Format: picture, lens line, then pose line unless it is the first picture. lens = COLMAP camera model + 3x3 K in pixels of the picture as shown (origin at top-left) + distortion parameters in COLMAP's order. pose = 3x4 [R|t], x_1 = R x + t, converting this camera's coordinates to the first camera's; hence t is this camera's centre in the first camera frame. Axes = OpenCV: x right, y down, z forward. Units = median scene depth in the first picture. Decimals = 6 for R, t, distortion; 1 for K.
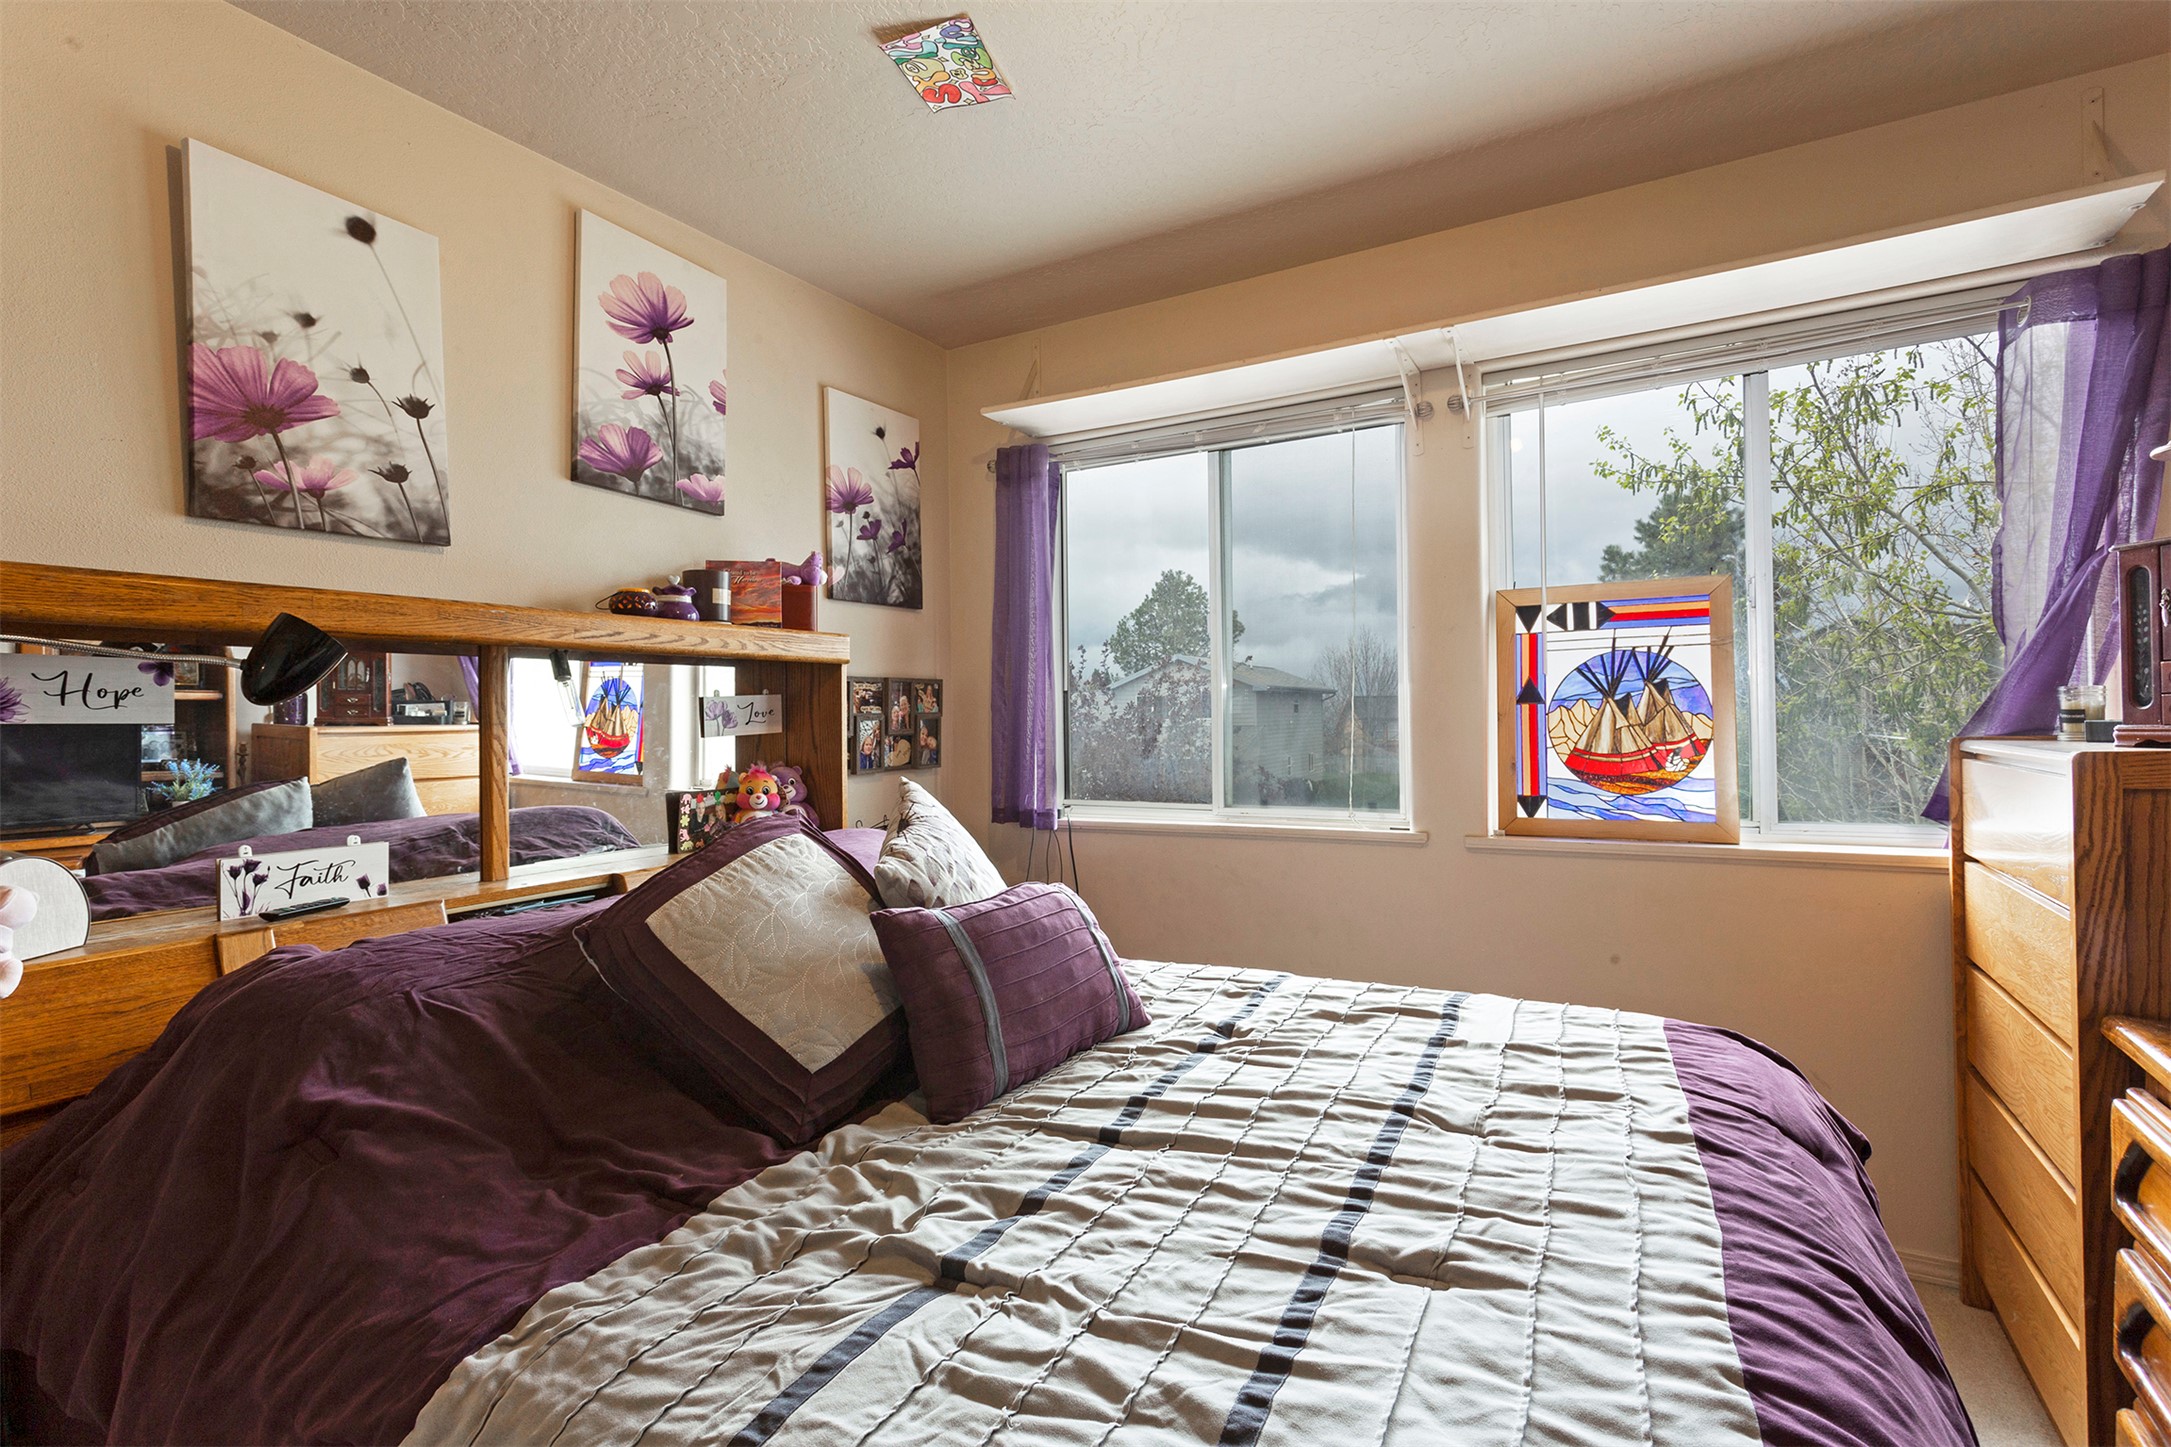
lens RADIAL K [[1038.1, 0, 1081.9], [0, 1038.1, 727.6], [0, 0, 1]] dist [-0.000153, 0.000284]
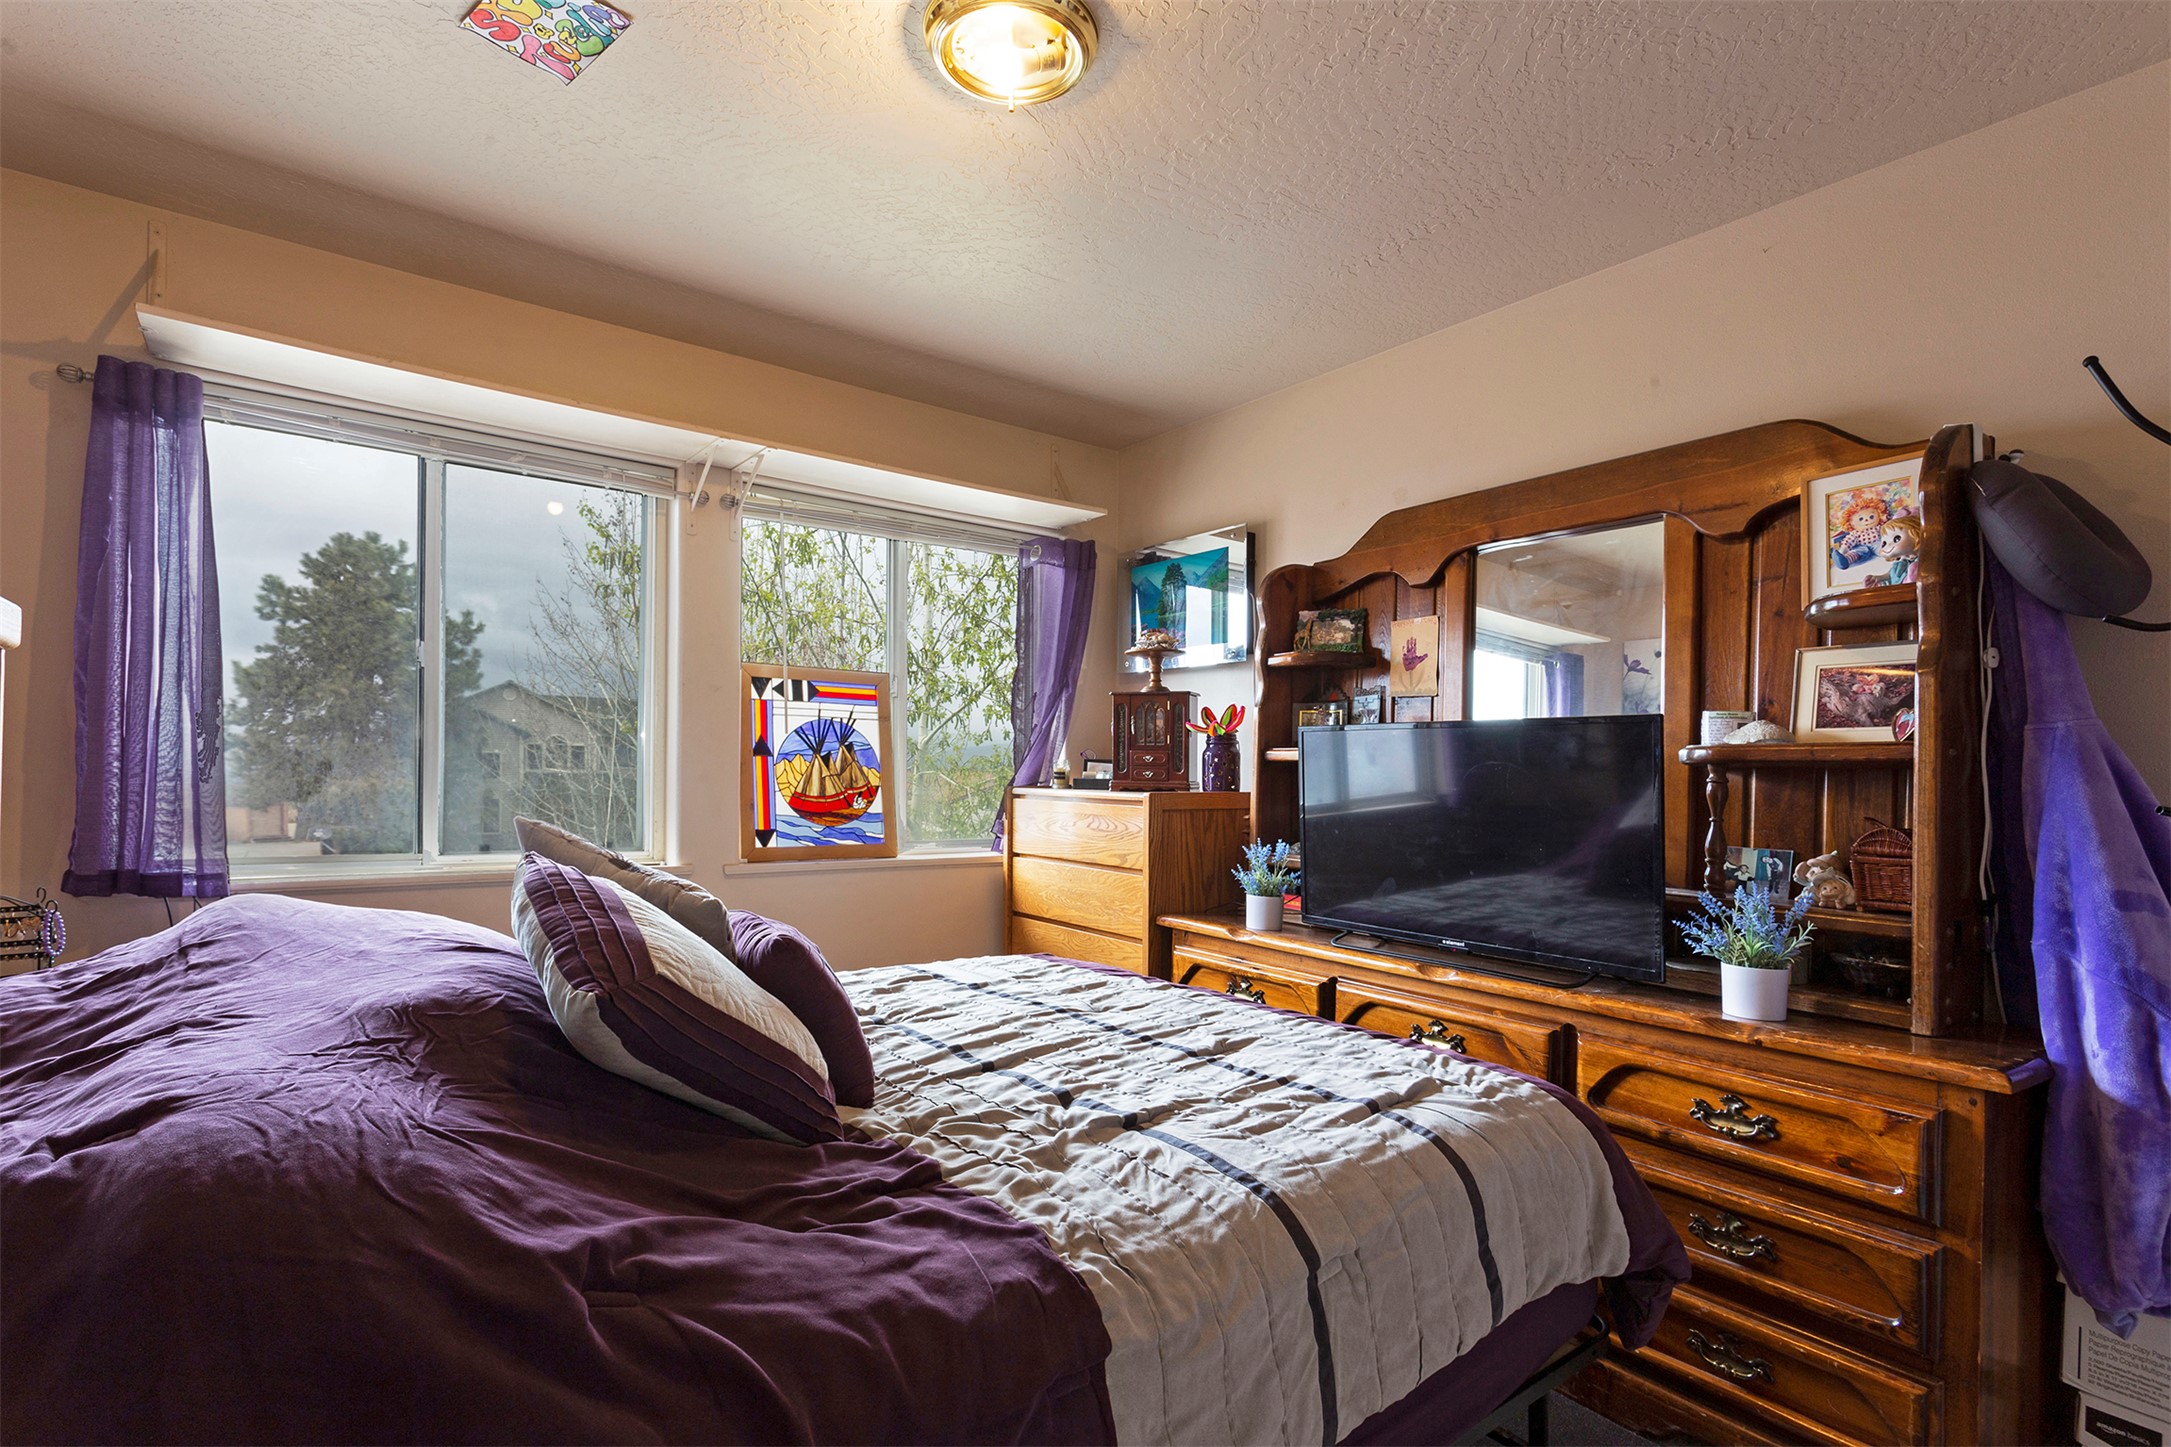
lens RADIAL K [[1038.1, 0, 1058.8], [0, 1038.1, 766.0], [0, 0, 1]] dist [-0.000153, 0.000284]
pose [[0.403851, 0.030826, 0.914305, -1.172733], [-0.018349, 0.999504, -0.025593, 0.030021], [-0.914641, -0.006441, 0.404216, 0.356606]]
